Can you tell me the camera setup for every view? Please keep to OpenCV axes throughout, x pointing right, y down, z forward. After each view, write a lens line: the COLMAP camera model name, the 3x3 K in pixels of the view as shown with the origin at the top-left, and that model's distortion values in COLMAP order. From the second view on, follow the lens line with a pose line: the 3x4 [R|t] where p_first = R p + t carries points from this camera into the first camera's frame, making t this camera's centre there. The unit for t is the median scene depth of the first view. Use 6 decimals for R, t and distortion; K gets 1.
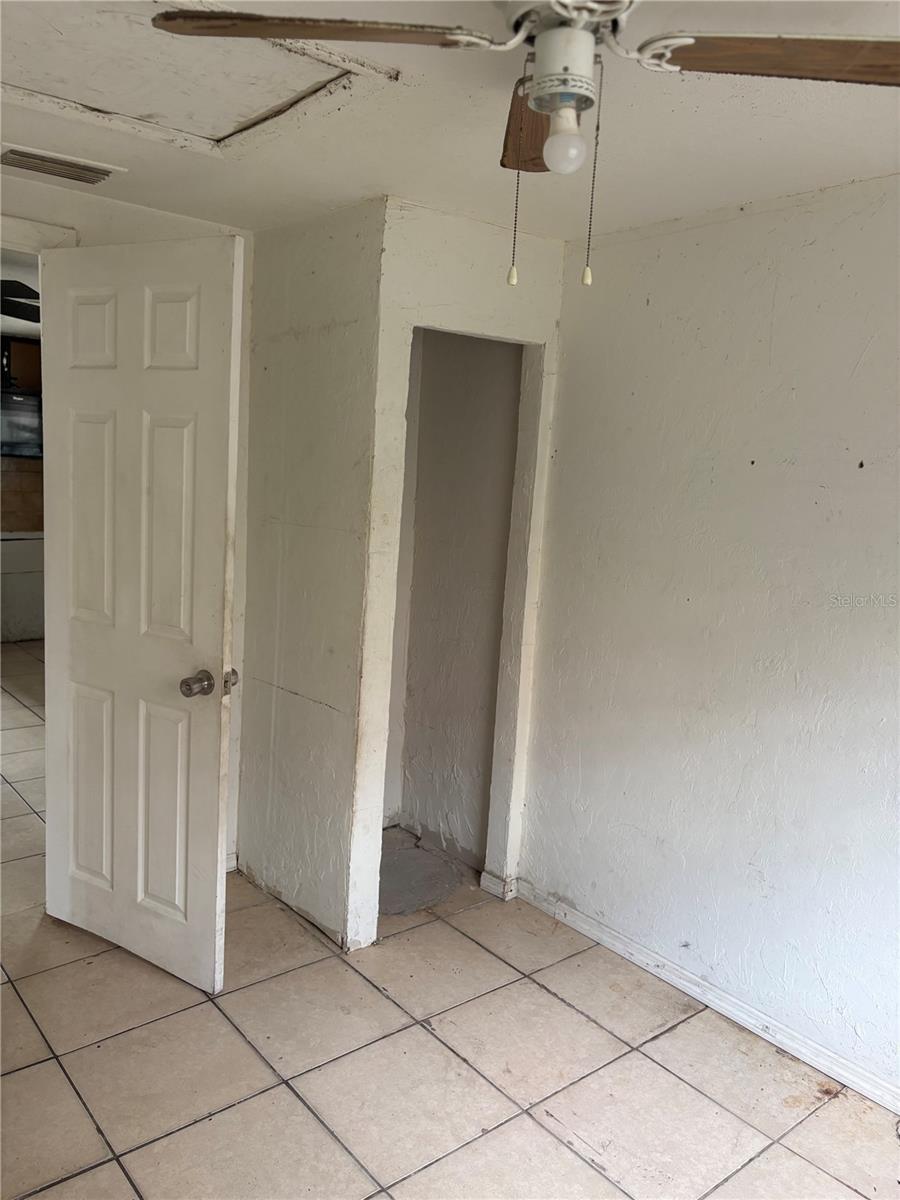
lens RADIAL K [[911.2, 0, 441.2], [0, 911.2, 602.0], [0, 0, 1]] dist [0.051606, -0.058713]
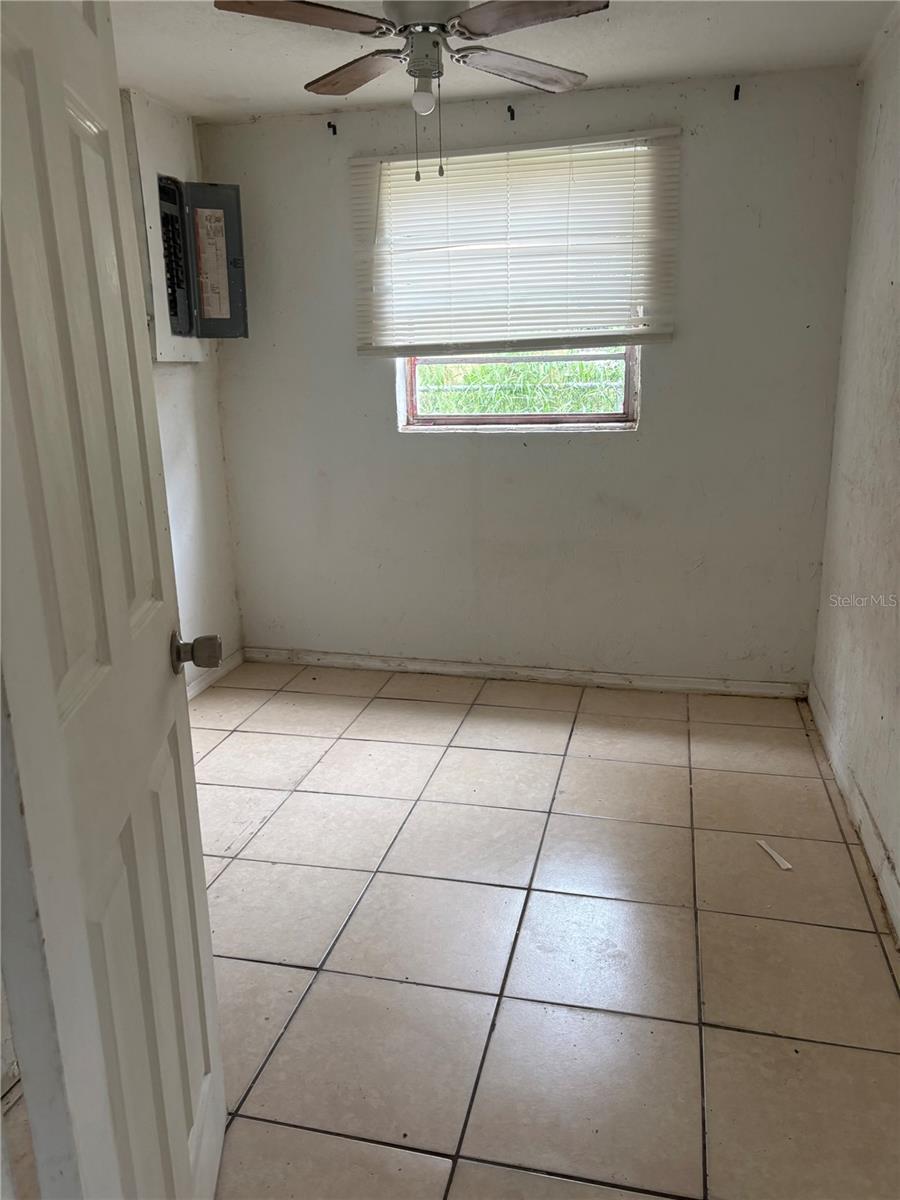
lens RADIAL K [[910.3, 0, 448.4], [0, 910.3, 595.5], [0, 0, 1]] dist [0.050176, -0.054047]
pose [[-0.603195, -0.233252, 0.762725, -0.766039], [0.115936, 0.920485, 0.373184, -0.134244], [-0.789122, 0.313530, -0.528190, 1.126706]]
